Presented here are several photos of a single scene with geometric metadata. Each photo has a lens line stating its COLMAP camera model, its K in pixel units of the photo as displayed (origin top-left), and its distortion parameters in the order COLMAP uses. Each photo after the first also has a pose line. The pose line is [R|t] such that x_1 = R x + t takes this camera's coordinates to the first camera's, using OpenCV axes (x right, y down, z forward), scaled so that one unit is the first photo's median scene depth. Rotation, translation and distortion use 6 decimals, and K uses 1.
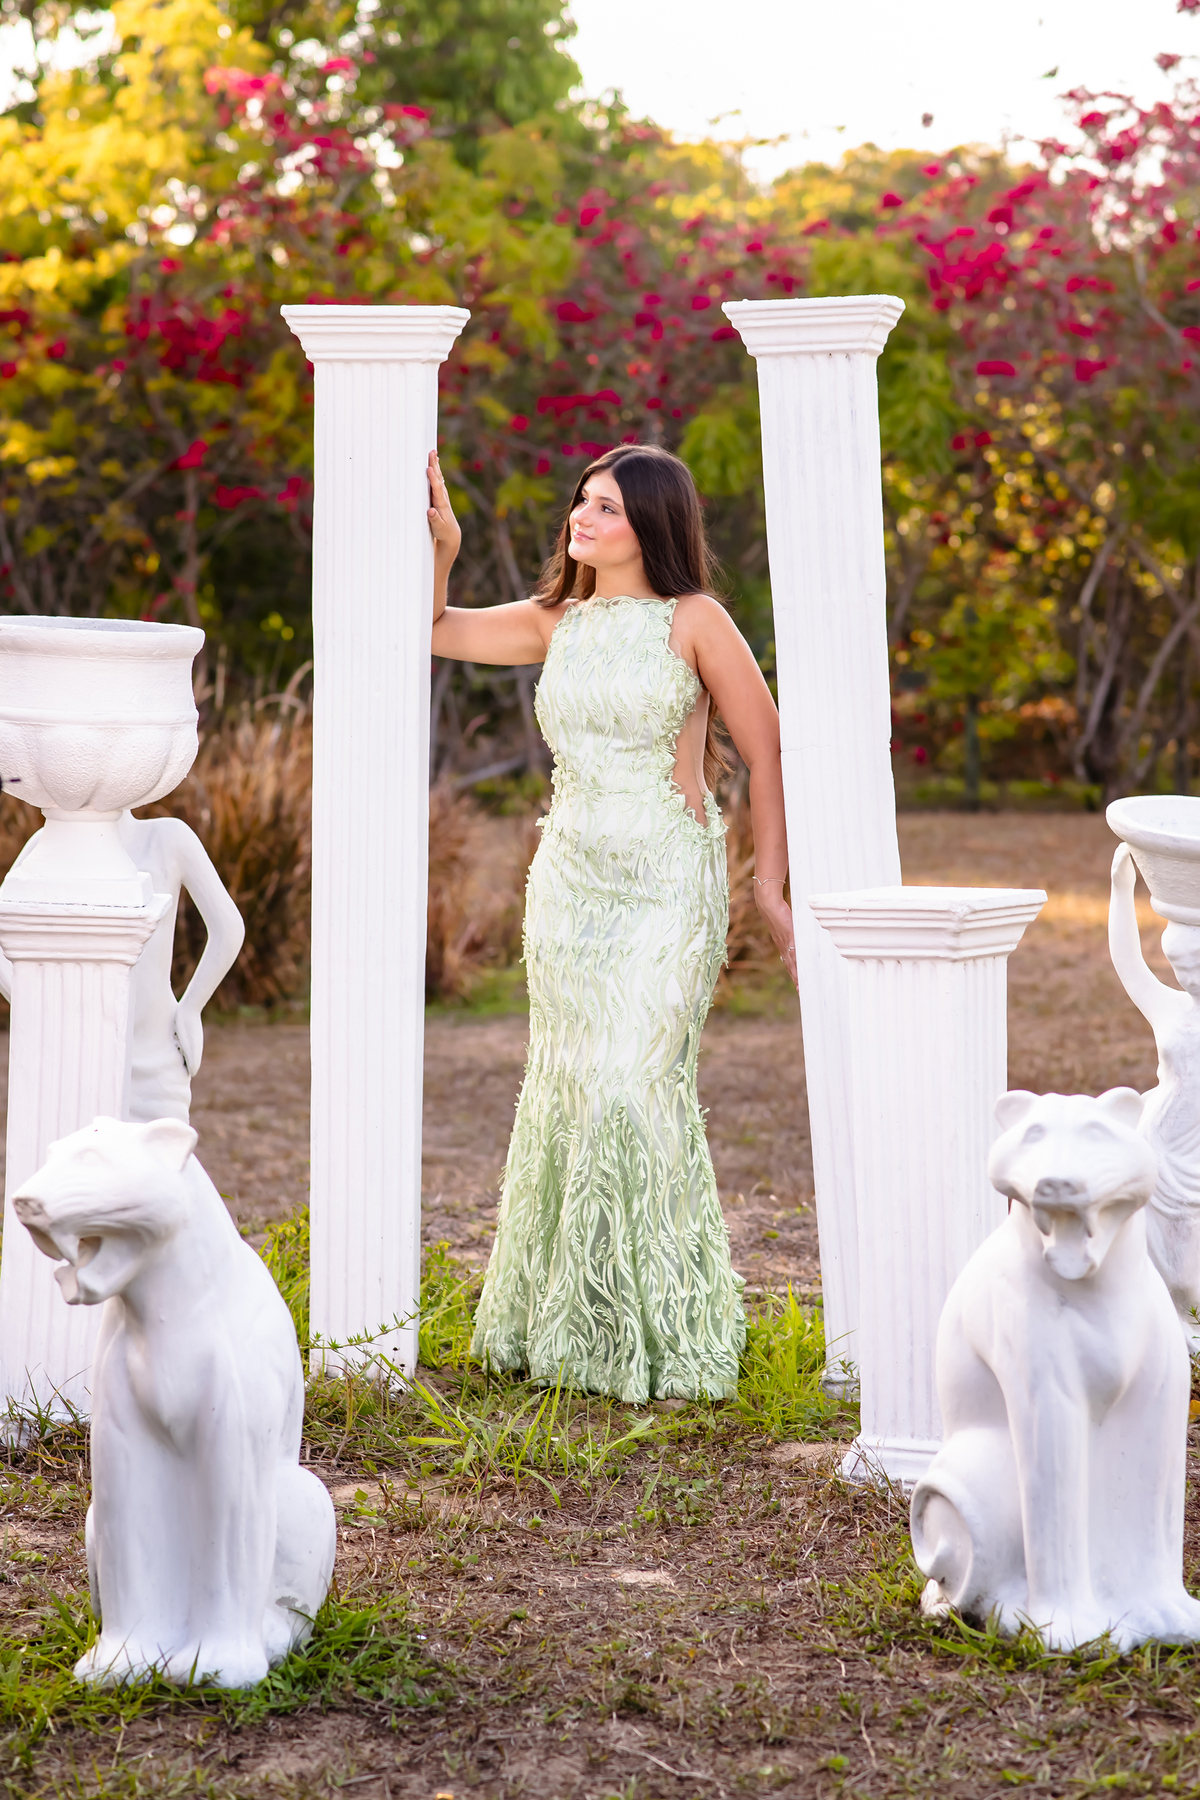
lens RADIAL K [[4597.8, 0, 600.0], [0, 4597.8, 900.0], [0, 0, 1]] dist [0.053465, 0.823784]
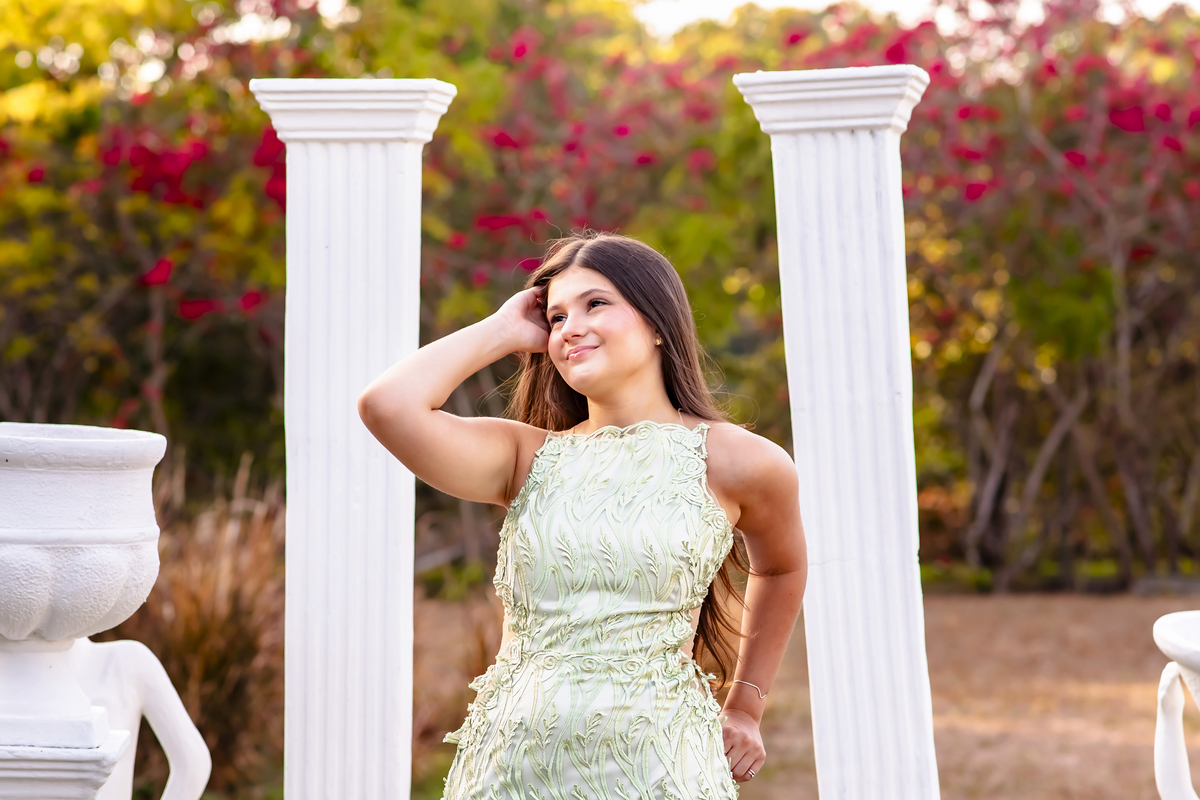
lens RADIAL K [[4060.6, 0, 600.0], [0, 4060.6, 400.0], [0, 0, 1]] dist [-0.079956, -1.273542]
pose [[0.999786, -0.005364, 0.019998, -0.004152], [0.006662, 0.997836, -0.065411, -0.003299], [-0.019604, 0.065531, 0.997658, 0.050993]]
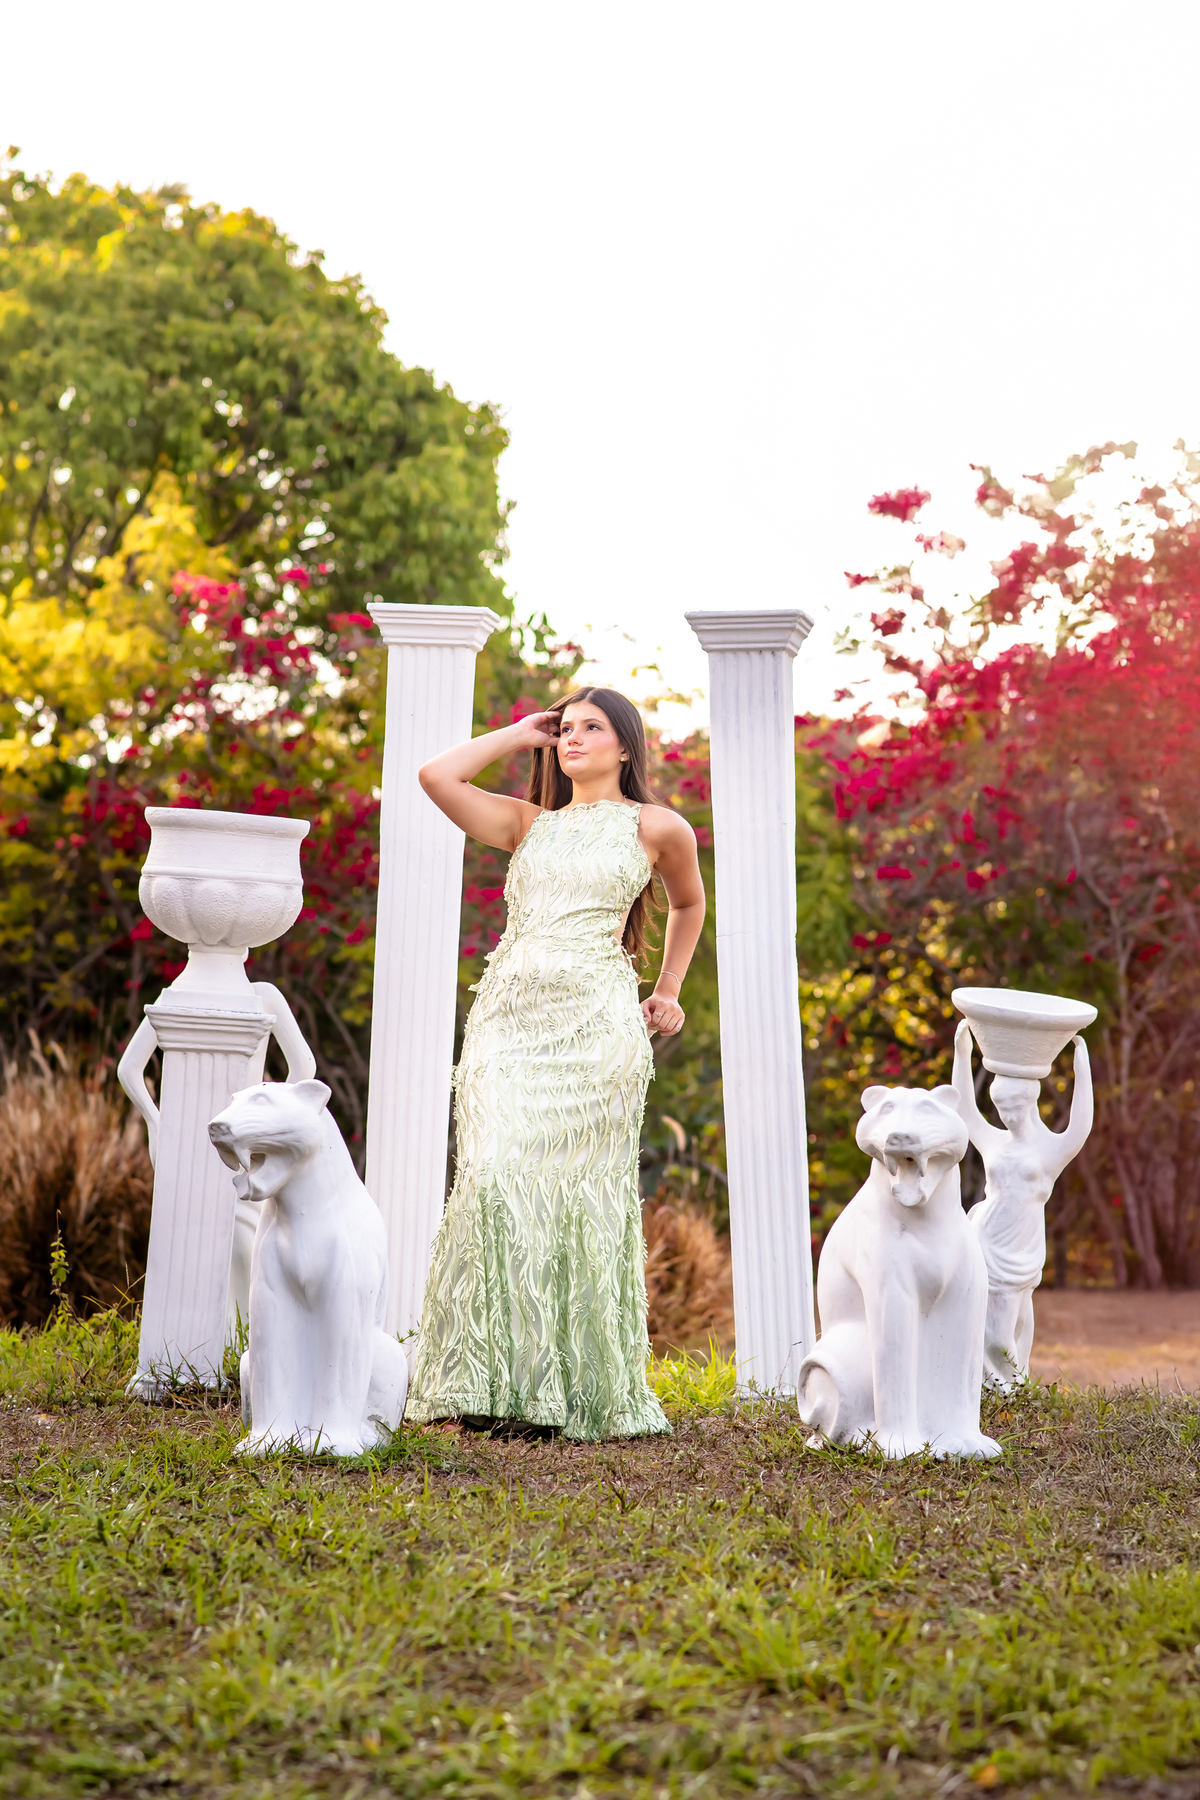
lens RADIAL K [[4597.8, 0, 600.0], [0, 4597.8, 900.0], [0, 0, 1]] dist [0.053465, 0.823784]
pose [[0.999202, 0.034565, 0.020036, -0.004969], [-0.031934, 0.992332, -0.119401, 0.025681], [-0.024009, 0.118666, 0.992644, -0.077519]]
